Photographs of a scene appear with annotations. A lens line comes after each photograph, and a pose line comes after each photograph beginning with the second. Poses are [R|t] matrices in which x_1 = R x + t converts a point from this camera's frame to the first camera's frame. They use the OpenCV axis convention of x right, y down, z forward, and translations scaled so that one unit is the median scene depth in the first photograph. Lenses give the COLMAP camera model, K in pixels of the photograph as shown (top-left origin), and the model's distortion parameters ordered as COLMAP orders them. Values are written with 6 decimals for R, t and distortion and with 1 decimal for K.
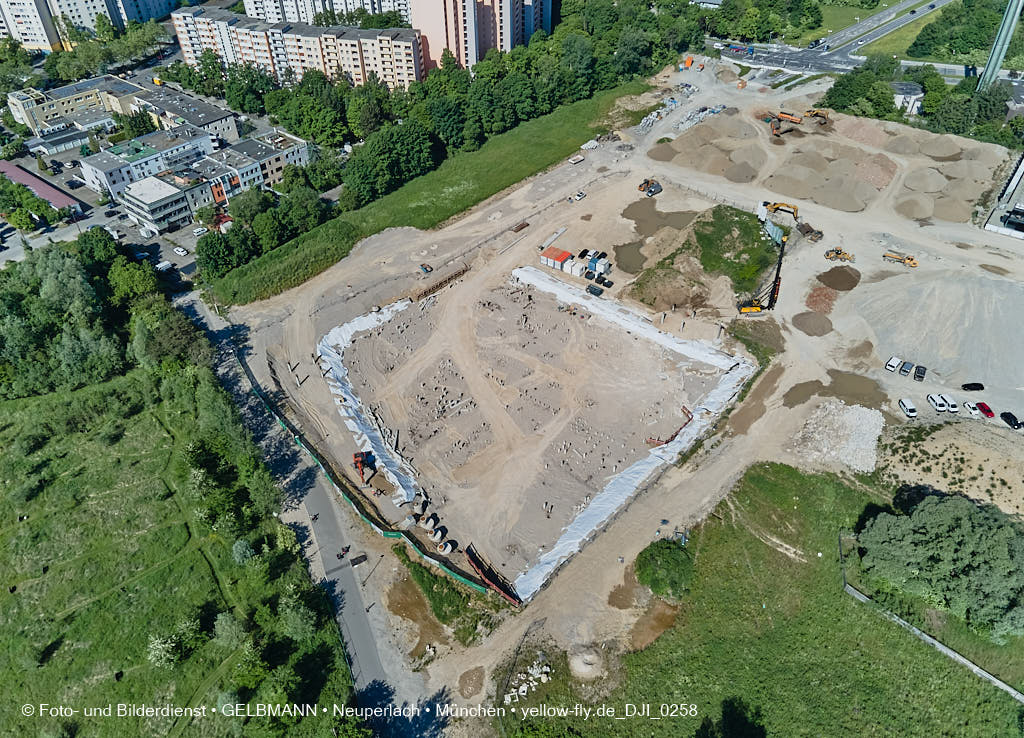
lens RADIAL K [[737.8, 0, 516.9], [0, 737.8, 376.7], [0, 0, 1]] dist [0.034397, 0.007587]
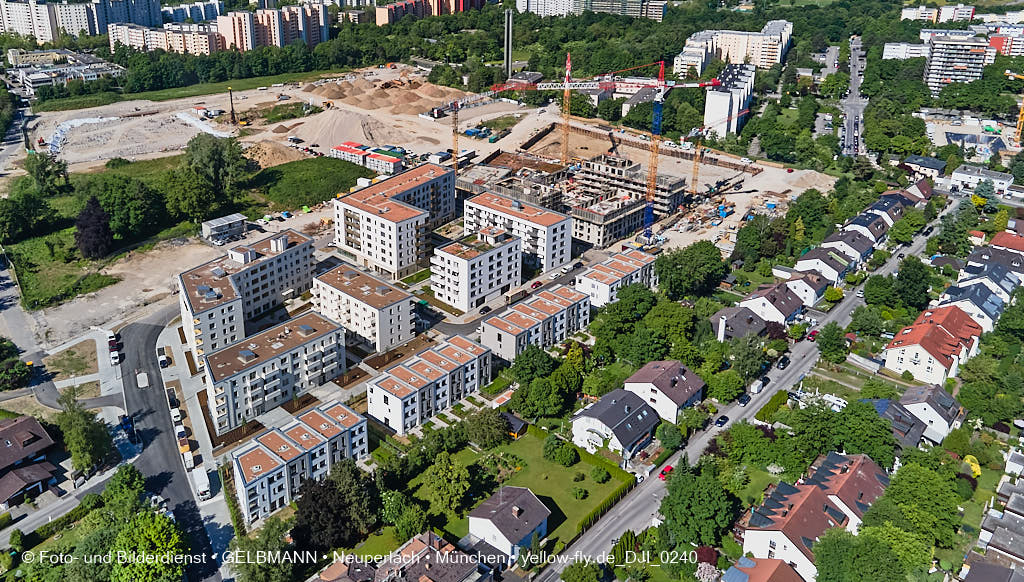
lens RADIAL K [[830.2, 0, 451.1], [0, 830.2, 190.2], [0, 0, 1]] dist [0.027753, 0.016743]
pose [[0.976755, 0.075258, -0.200712, 1.317742], [-0.145115, 0.921304, -0.360750, 0.837996], [0.157767, 0.381491, 0.910810, -0.969138]]
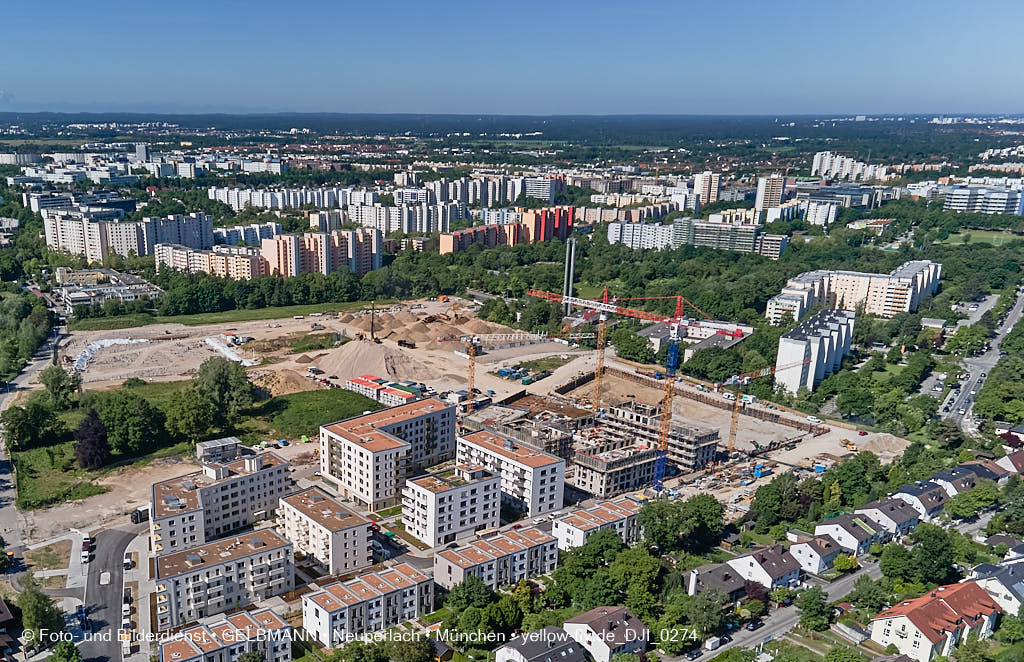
lens RADIAL K [[964.4, 0, 382.0], [0, 964.4, 459.5], [0, 0, 1]] dist [0.029674, 0.025490]
pose [[0.917899, 0.141993, -0.370540, 1.540655], [-0.267747, 0.910806, -0.314236, 0.898577], [0.292871, 0.387648, 0.874046, -1.056574]]
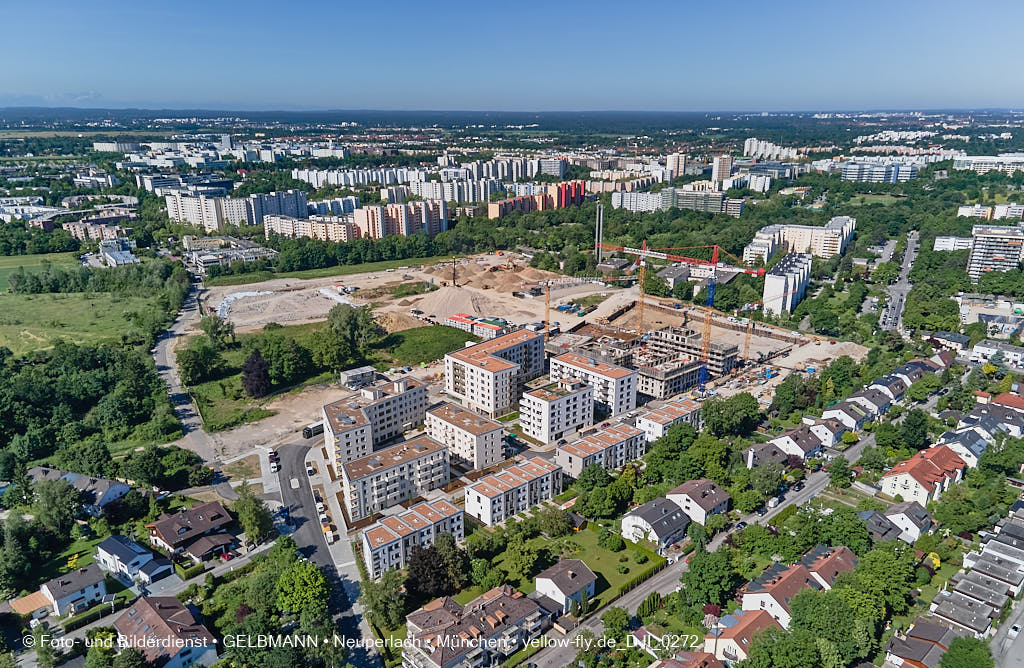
lens RADIAL K [[746.8, 0, 511.6], [0, 746.8, 378.7], [0, 0, 1]] dist [0.023292, 0.034012]
pose [[0.960933, 0.097977, -0.258859, 1.392268], [-0.185717, 0.921700, -0.340556, 0.933772], [0.205224, 0.375326, 0.903888, -1.091601]]
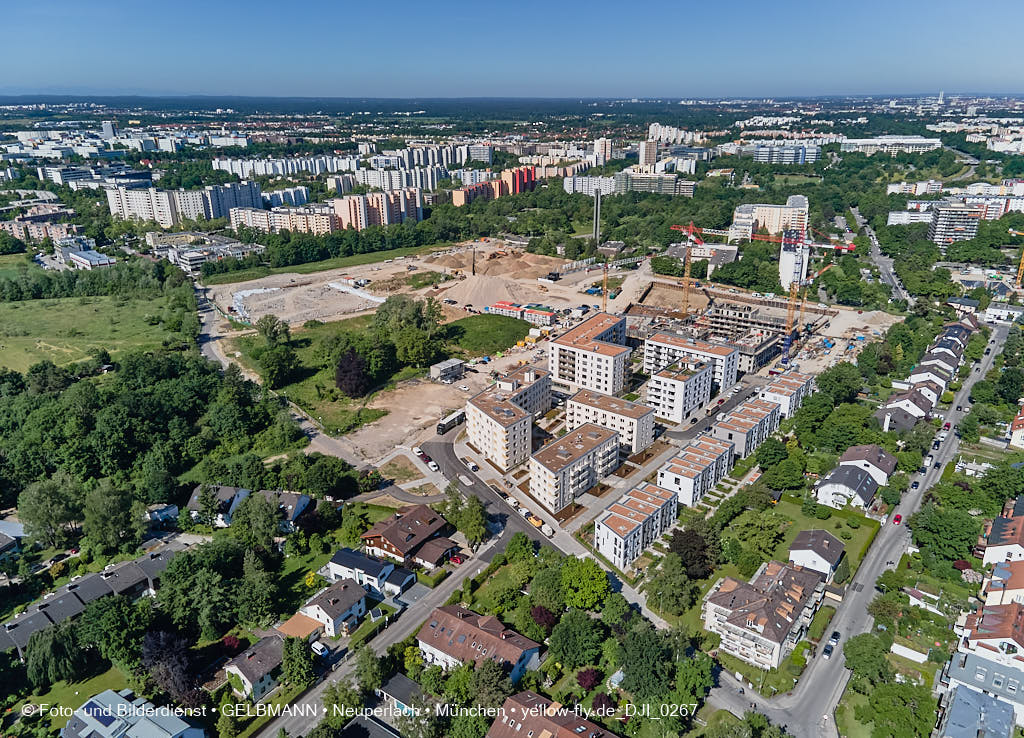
lens RADIAL K [[737.8, 0, 516.9], [0, 737.8, 376.7], [0, 0, 1]] dist [0.034397, 0.007587]
pose [[0.993664, 0.041592, -0.104414, 0.928788], [-0.075438, 0.935463, -0.345280, 0.987587], [0.083315, 0.350969, 0.932673, -1.145138]]
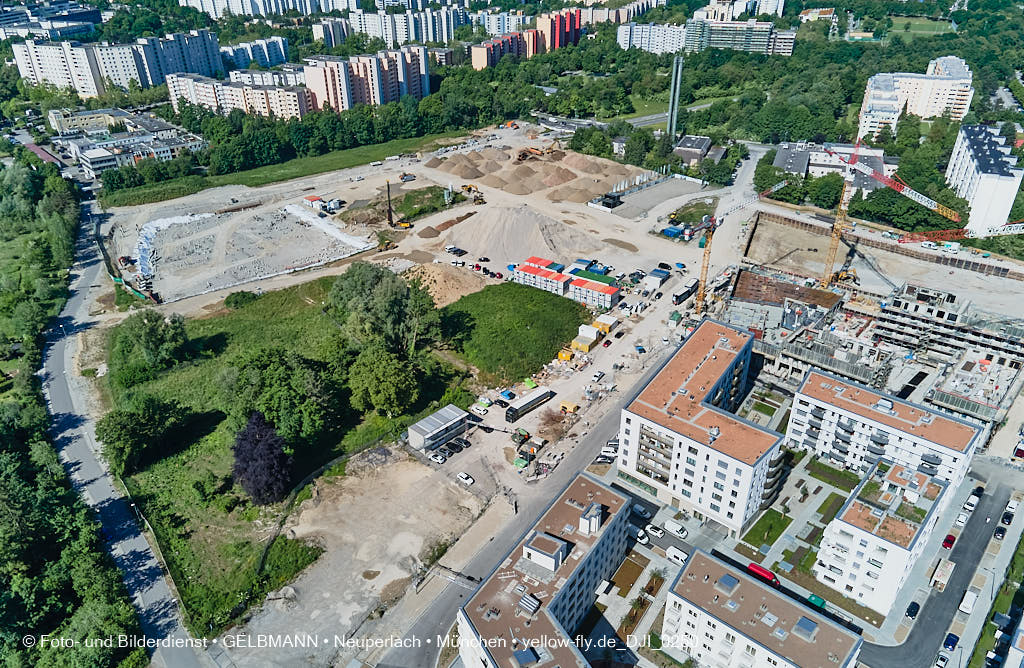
lens RADIAL K [[746.8, 0, 511.6], [0, 746.8, 378.7], [0, 0, 1]] dist [0.023292, 0.034012]
pose [[0.987079, 0.087045, -0.134529, 0.814738], [-0.107592, 0.982210, -0.153909, 0.473719], [0.118738, 0.166395, 0.978884, -0.549227]]
